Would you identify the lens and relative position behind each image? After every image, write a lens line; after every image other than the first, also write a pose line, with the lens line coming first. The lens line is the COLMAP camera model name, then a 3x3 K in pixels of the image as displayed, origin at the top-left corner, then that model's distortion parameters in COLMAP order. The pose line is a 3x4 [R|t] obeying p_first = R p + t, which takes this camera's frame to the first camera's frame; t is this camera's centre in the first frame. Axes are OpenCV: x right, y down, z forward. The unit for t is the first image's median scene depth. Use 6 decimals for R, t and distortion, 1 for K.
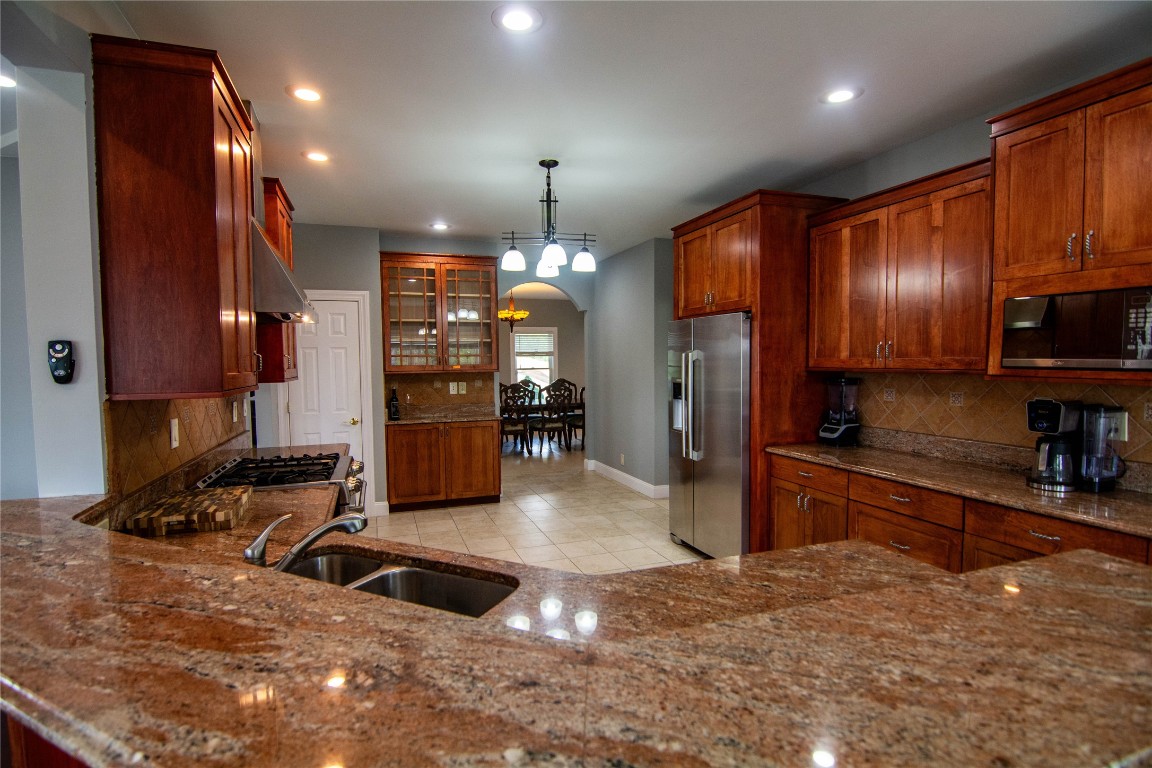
lens RADIAL K [[558.9, 0, 568.3], [0, 558.9, 389.8], [0, 0, 1]] dist [0.000896, -0.013699]
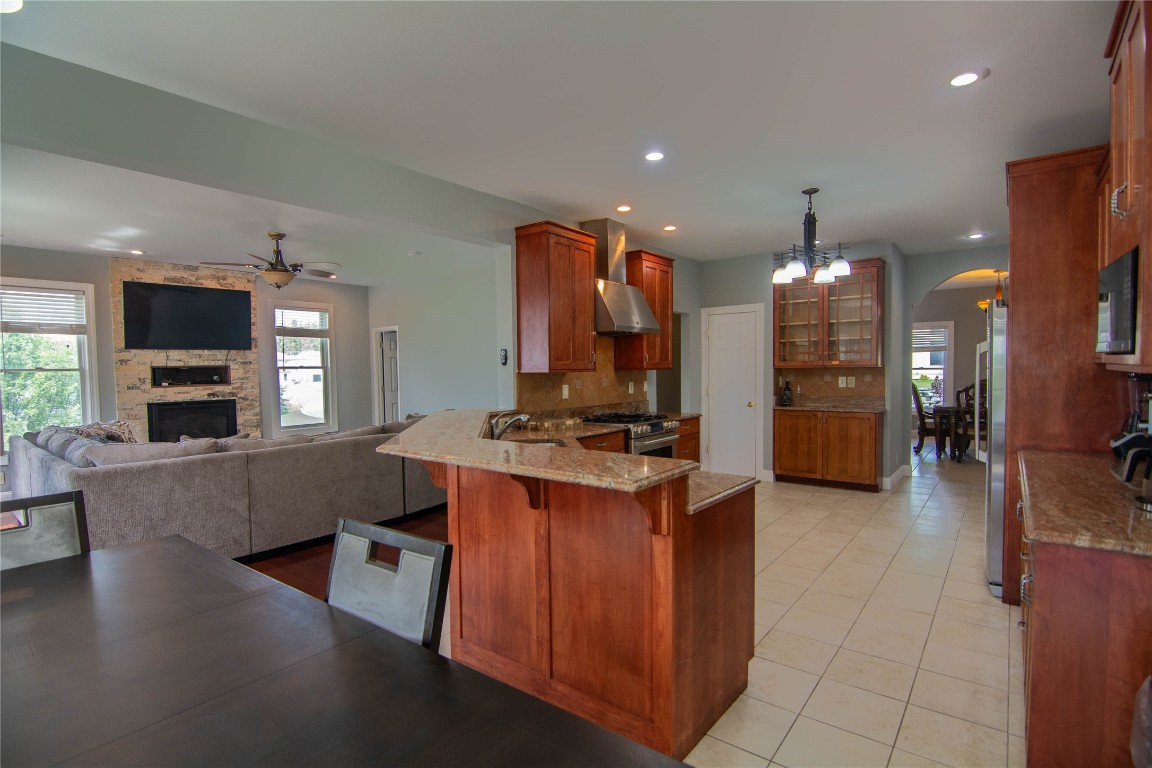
lens RADIAL K [[558.9, 0, 568.3], [0, 558.9, 389.8], [0, 0, 1]] dist [0.000896, -0.013699]
pose [[0.531523, 0.037563, -0.846210, 0.470712], [-0.038478, 0.999056, 0.020179, 0.012171], [0.846169, 0.021835, 0.532467, -0.047671]]
